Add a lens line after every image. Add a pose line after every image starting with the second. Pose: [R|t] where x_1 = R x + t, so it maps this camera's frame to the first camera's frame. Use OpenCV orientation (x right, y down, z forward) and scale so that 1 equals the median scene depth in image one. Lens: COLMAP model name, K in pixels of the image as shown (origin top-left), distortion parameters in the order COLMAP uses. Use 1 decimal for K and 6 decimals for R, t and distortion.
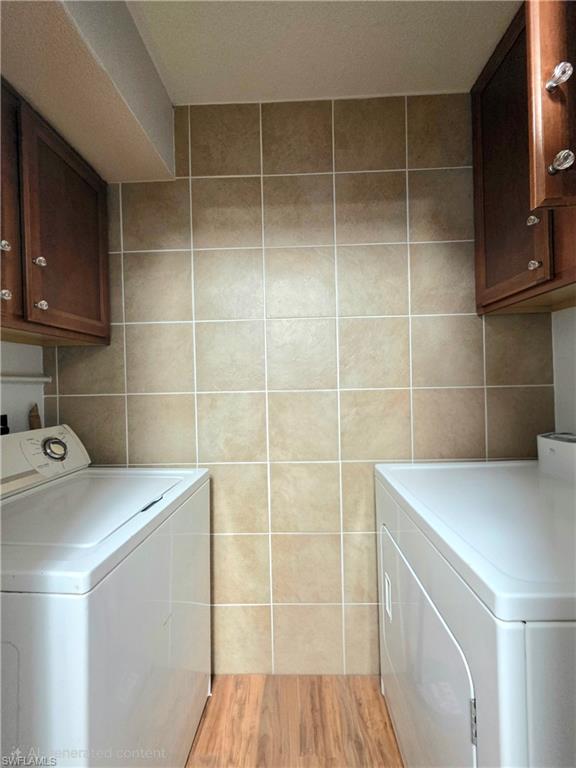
lens RADIAL K [[308.2, 0, 289.5], [0, 308.2, 384.7], [0, 0, 1]] dist [0.002663, -0.000186]
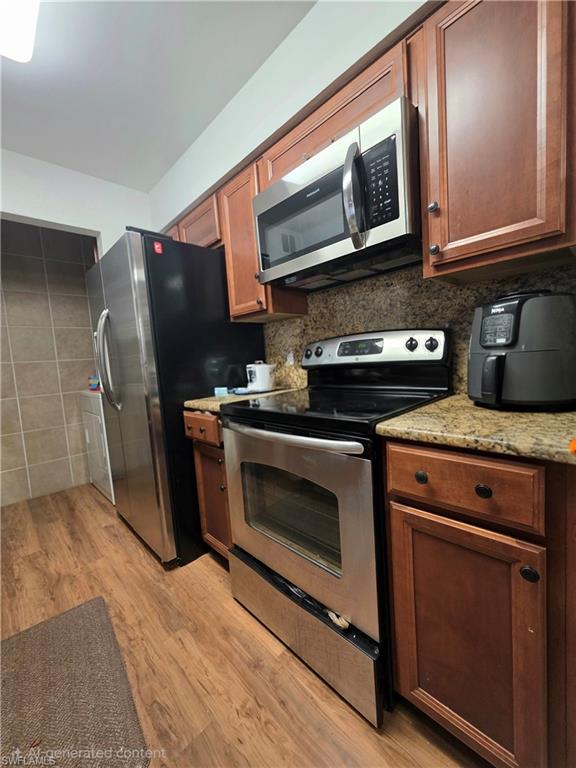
lens RADIAL K [[308.2, 0, 292.8], [0, 308.2, 384.0], [0, 0, 1]] dist [0.002663, -0.000186]
pose [[0.692228, -0.084044, 0.716768, -0.263060], [0.047729, 0.996353, 0.070731, 0.106817], [-0.720099, -0.014751, 0.693715, -1.710641]]
